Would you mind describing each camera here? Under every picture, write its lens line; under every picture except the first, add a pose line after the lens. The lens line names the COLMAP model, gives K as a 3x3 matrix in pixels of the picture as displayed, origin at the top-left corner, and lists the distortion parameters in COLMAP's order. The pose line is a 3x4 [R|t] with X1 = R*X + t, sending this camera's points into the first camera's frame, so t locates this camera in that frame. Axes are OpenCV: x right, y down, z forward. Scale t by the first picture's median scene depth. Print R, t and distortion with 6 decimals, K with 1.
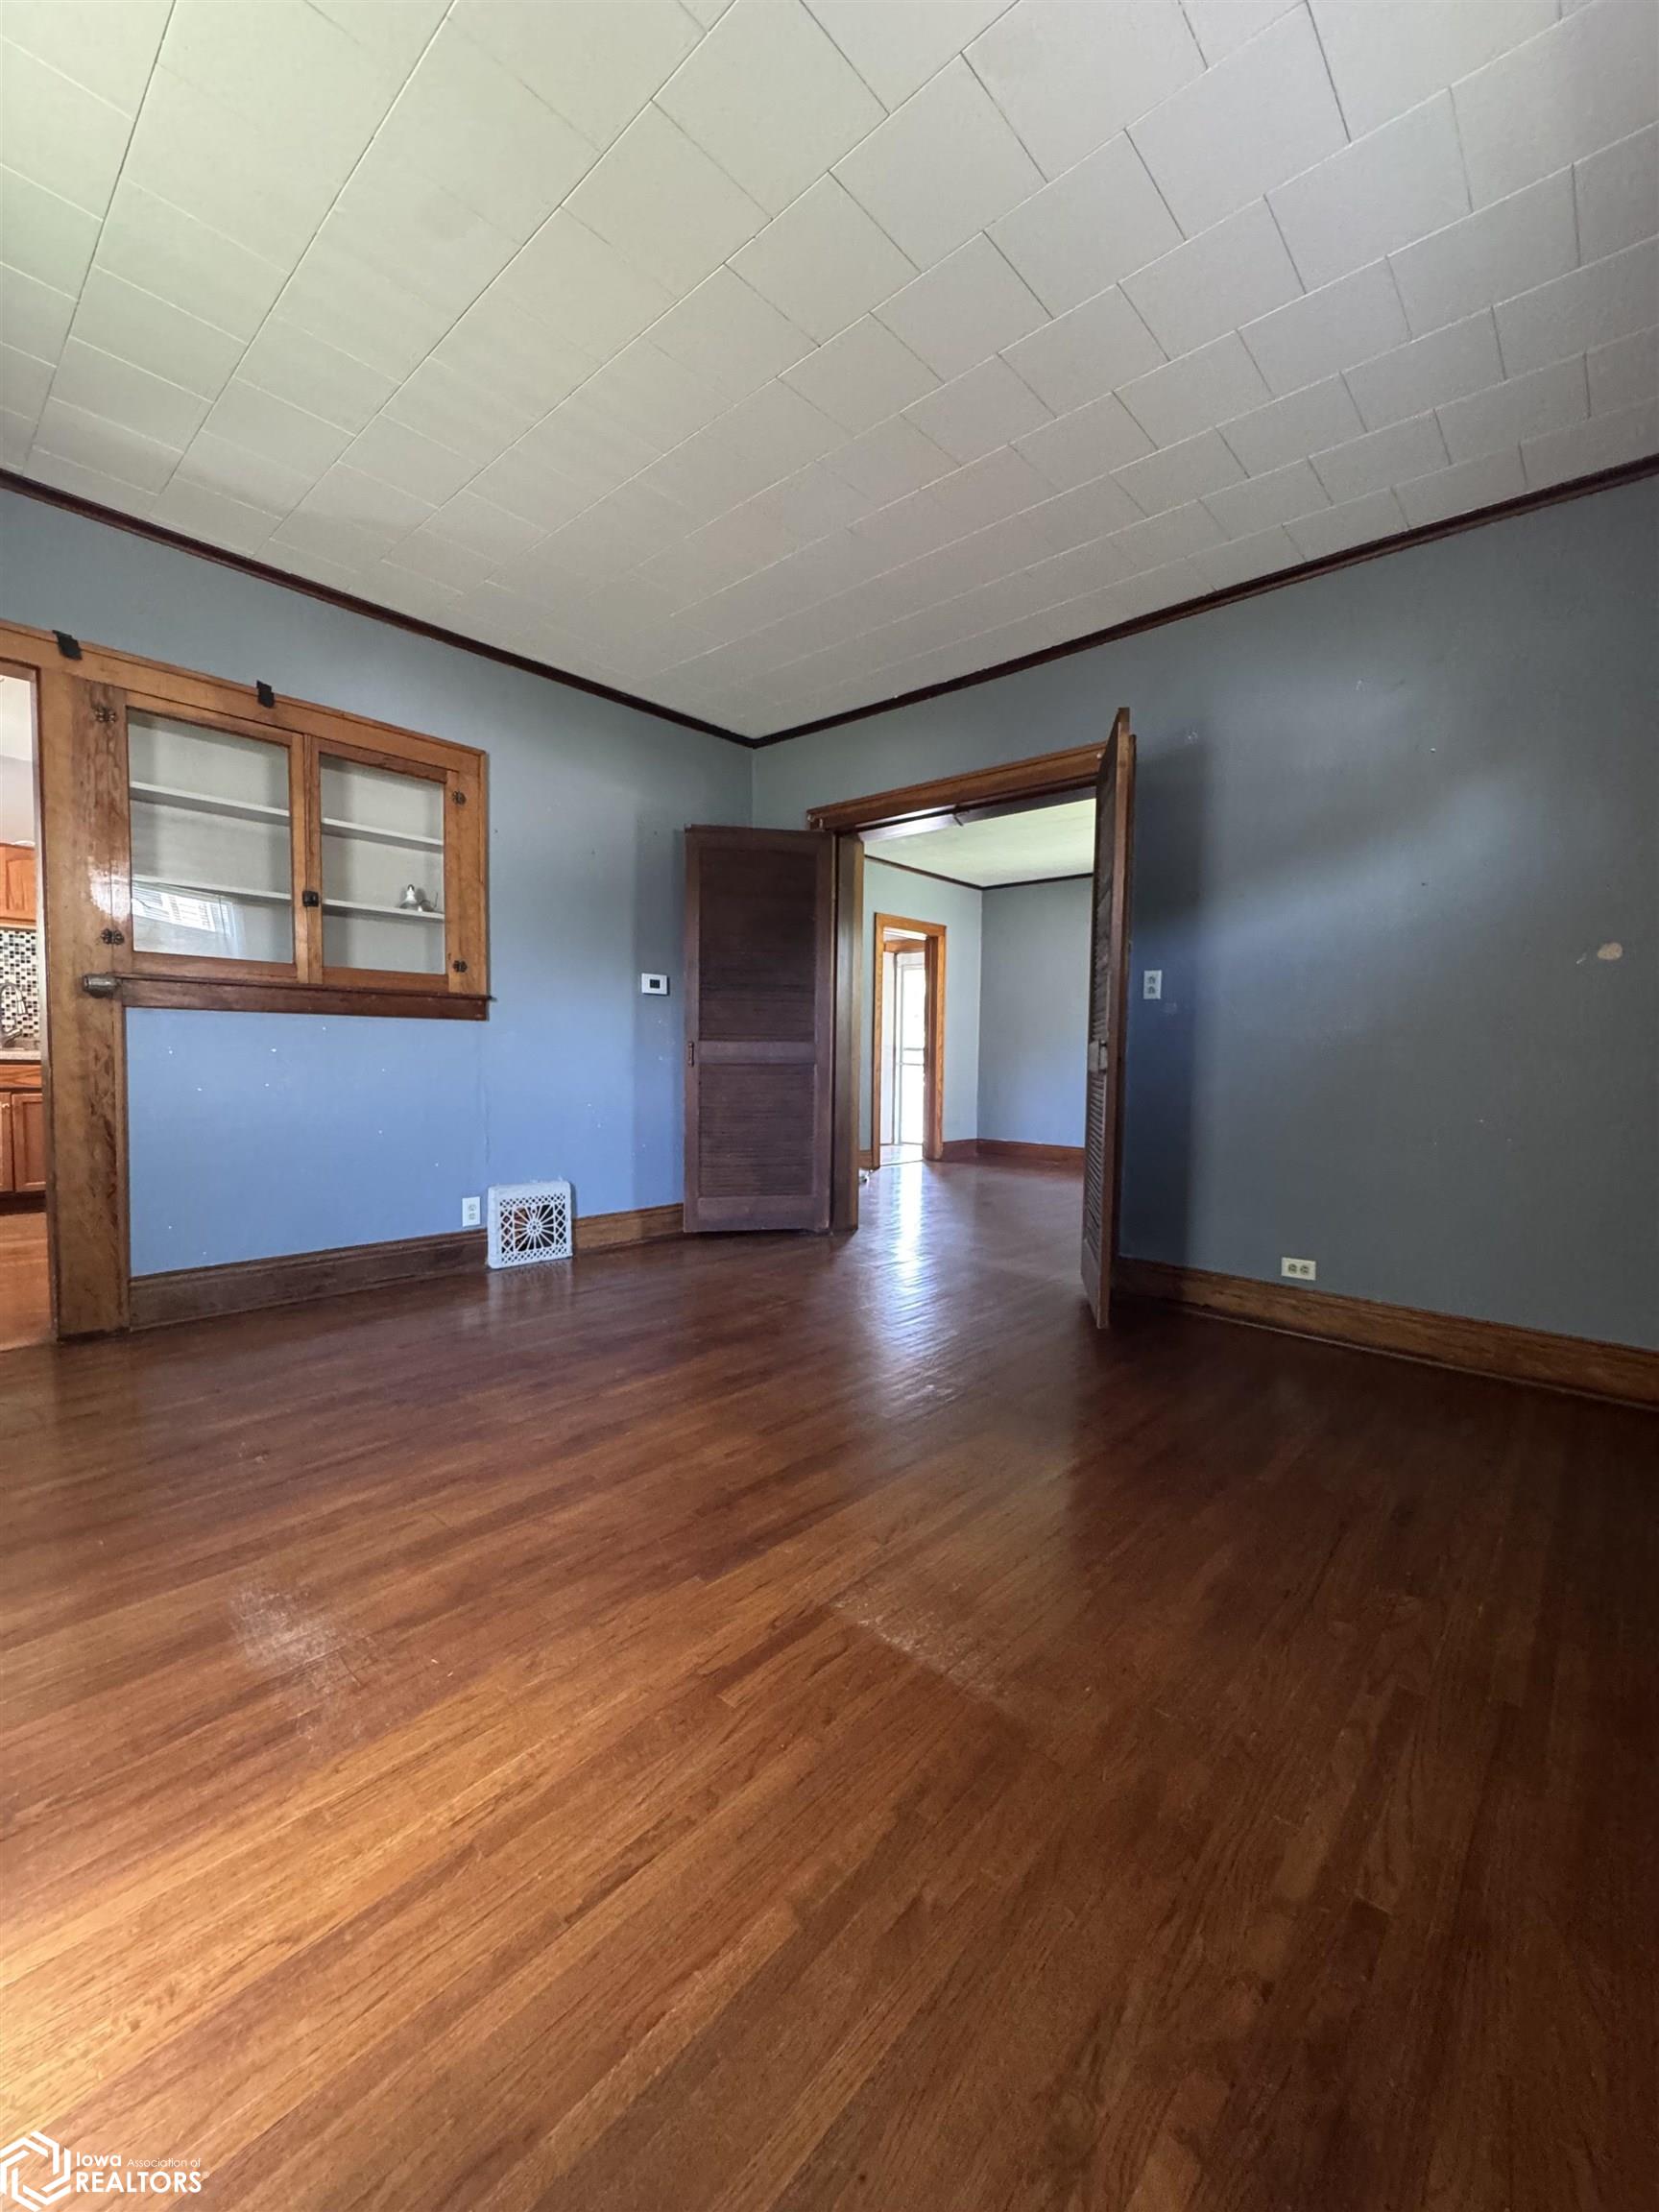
lens RADIAL K [[889.8, 0, 833.7], [0, 889.8, 1104.6], [0, 0, 1]] dist [-0.006285, 0.000983]
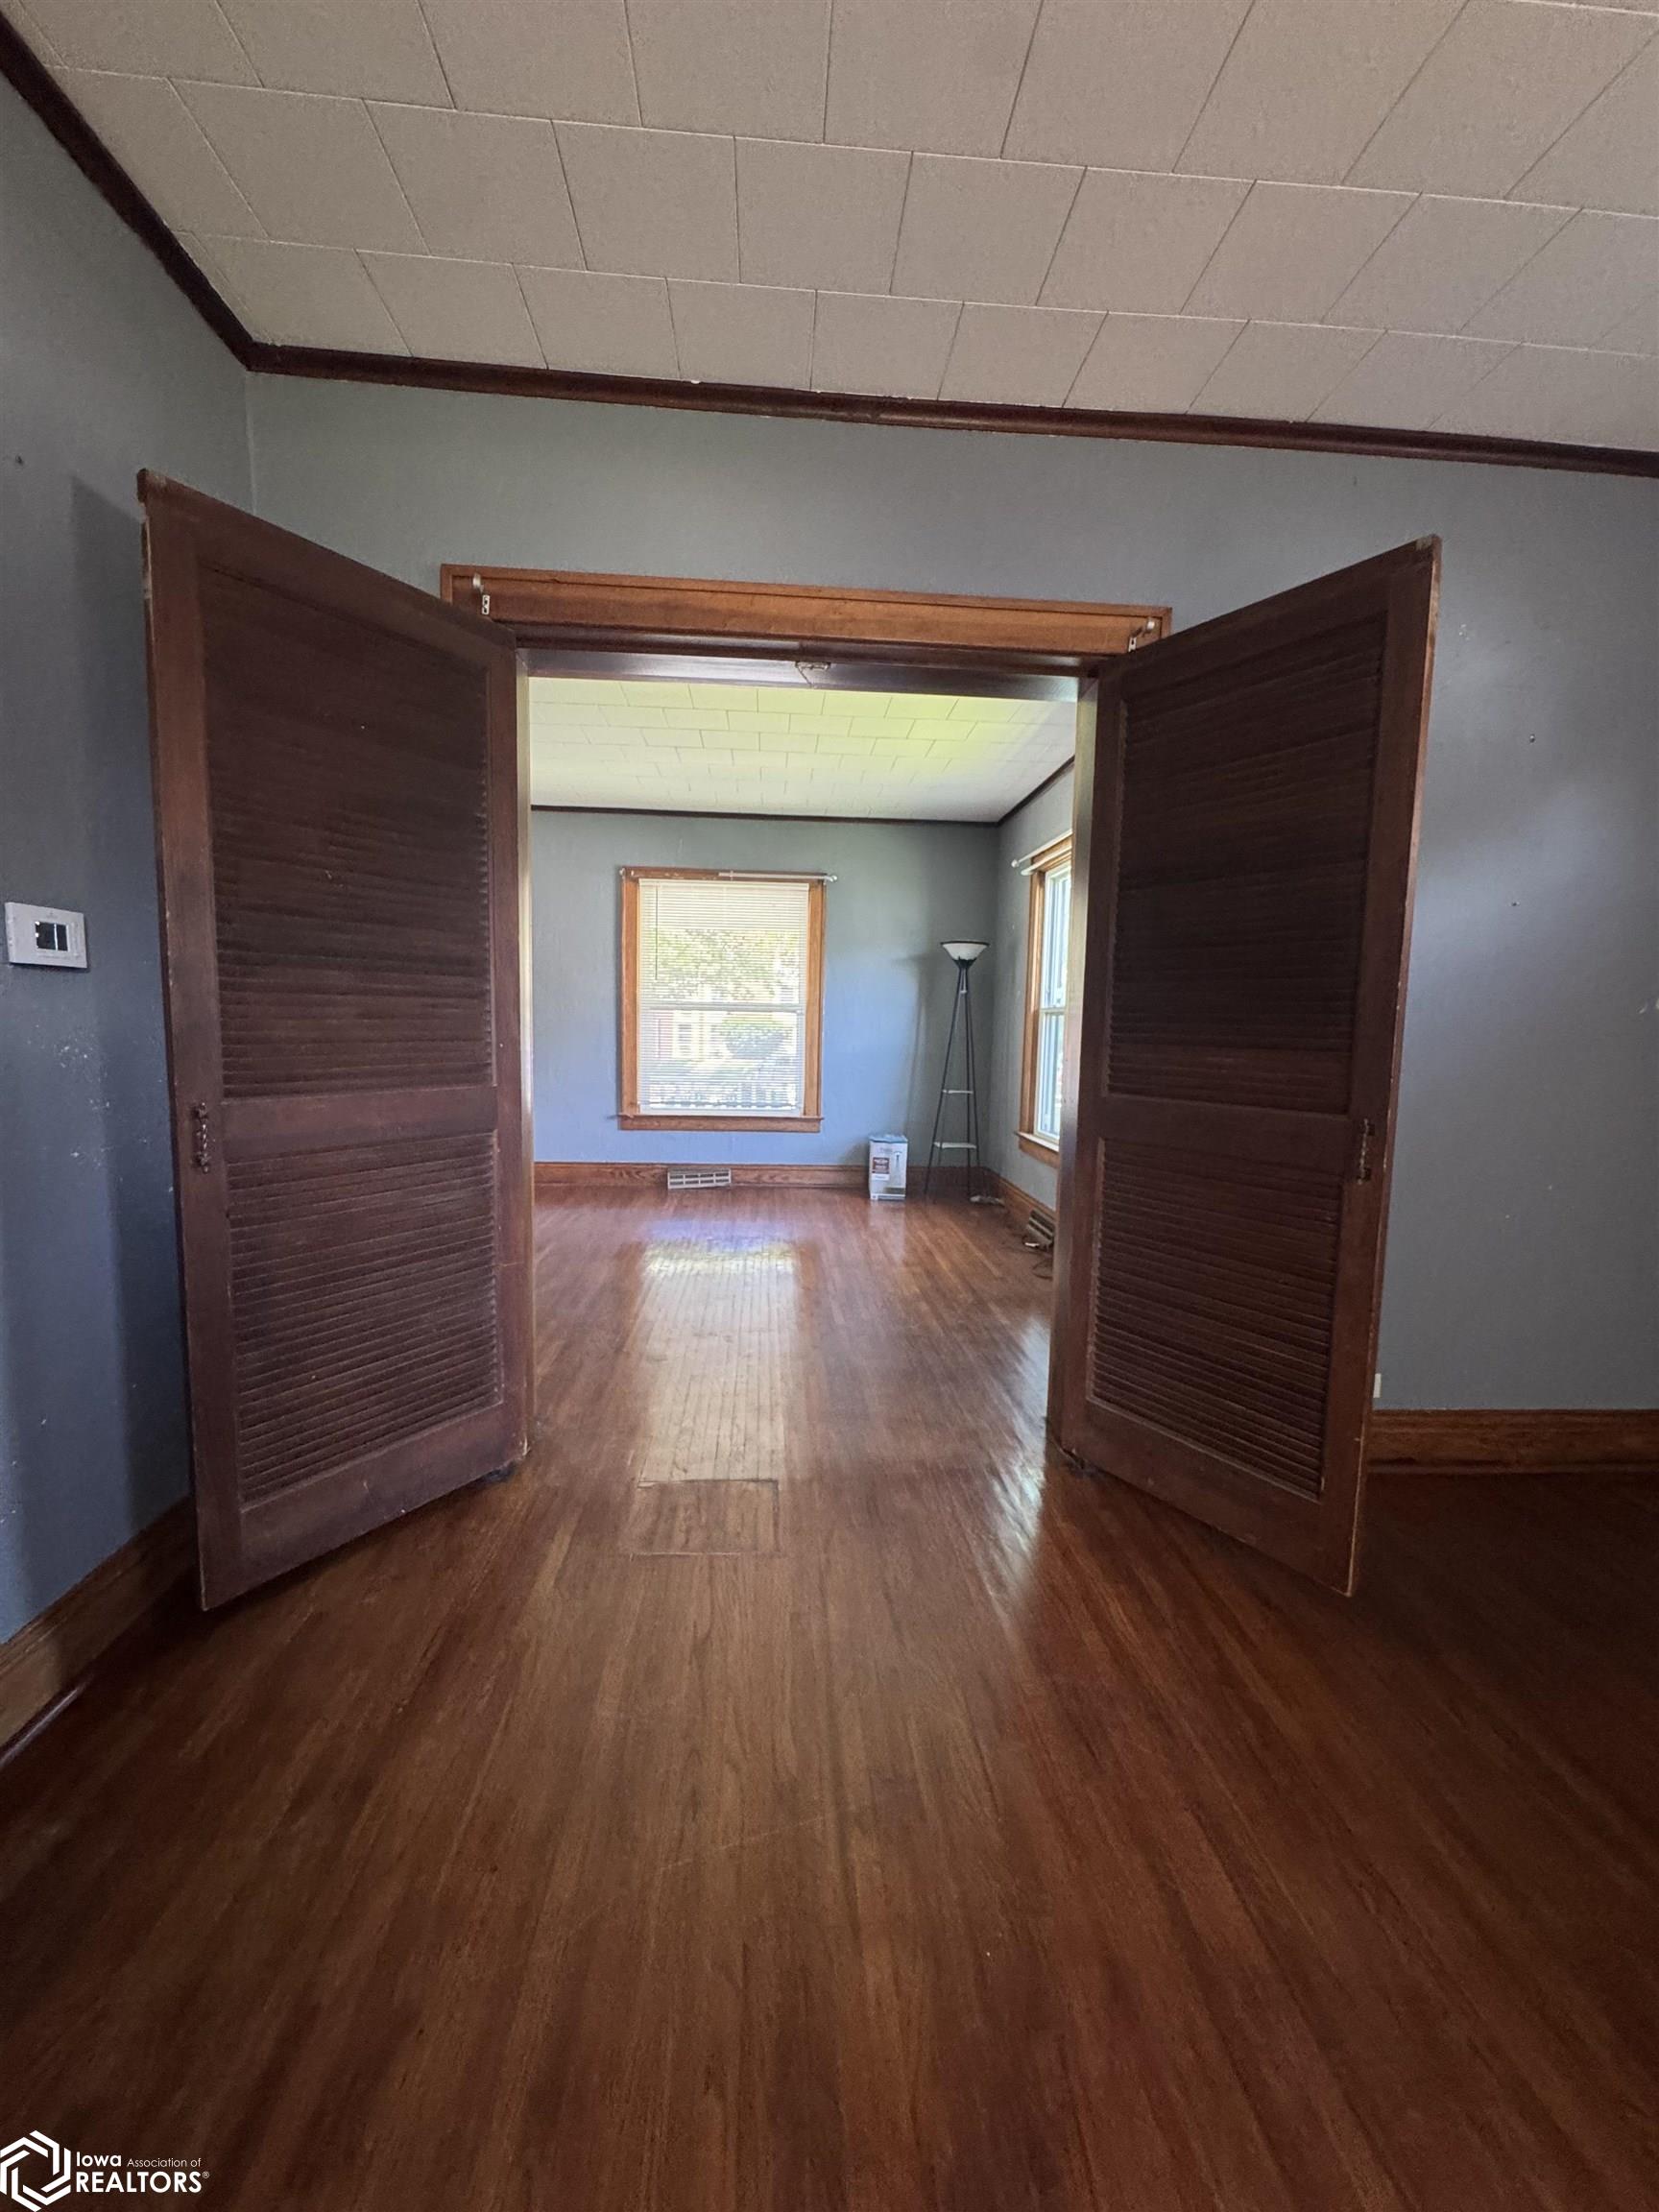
lens RADIAL K [[889.8, 0, 831.7], [0, 889.8, 1095.6], [0, 0, 1]] dist [-0.006285, 0.000983]
pose [[0.692347, -0.059763, 0.719085, -0.239479], [0.025418, 0.997966, 0.058468, -0.088613], [-0.721116, -0.022203, 0.692458, 0.563698]]
